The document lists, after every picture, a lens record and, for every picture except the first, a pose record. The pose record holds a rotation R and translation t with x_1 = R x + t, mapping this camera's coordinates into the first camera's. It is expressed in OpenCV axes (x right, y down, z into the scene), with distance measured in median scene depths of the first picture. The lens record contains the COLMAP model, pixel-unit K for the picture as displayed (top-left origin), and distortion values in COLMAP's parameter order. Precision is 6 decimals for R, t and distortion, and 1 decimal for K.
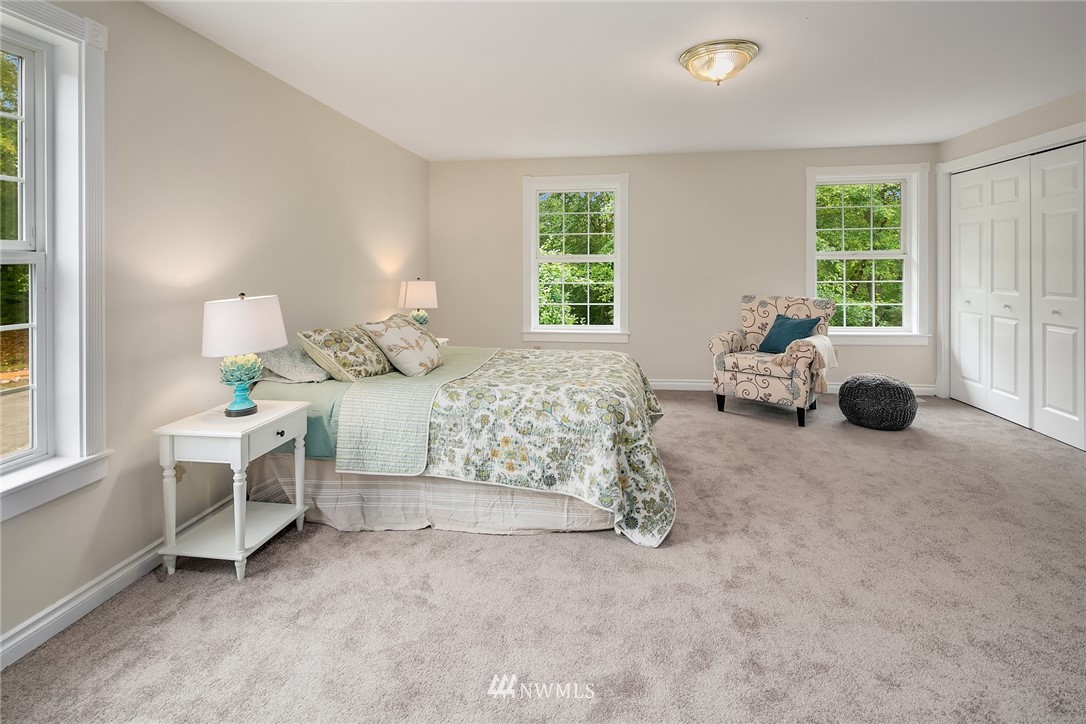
lens RADIAL K [[525.7, 0, 541.6], [0, 525.7, 267.0], [0, 0, 1]] dist [0.001272, 0.000021]
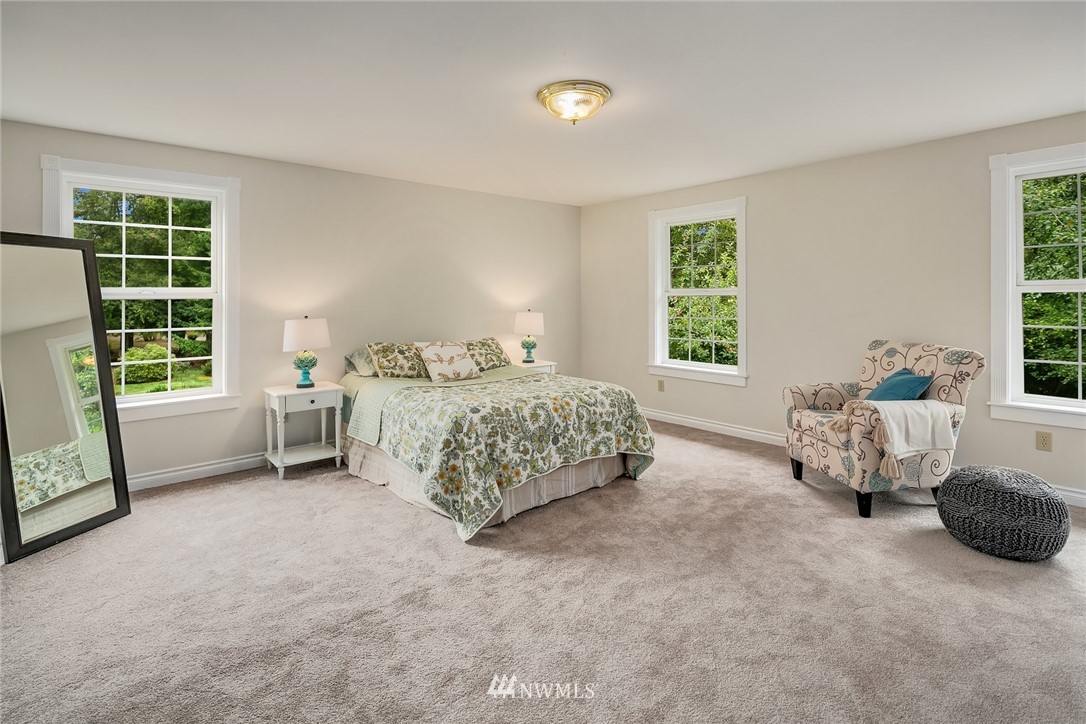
lens RADIAL K [[530.4, 0, 543.3], [0, 530.4, 293.6], [0, 0, 1]] dist [0.001062, -0.000067]
pose [[0.749975, -0.002536, -0.661462, 1.074668], [-0.003662, 0.999961, -0.007985, -0.010495], [0.661457, 0.008411, 0.749936, 0.214813]]
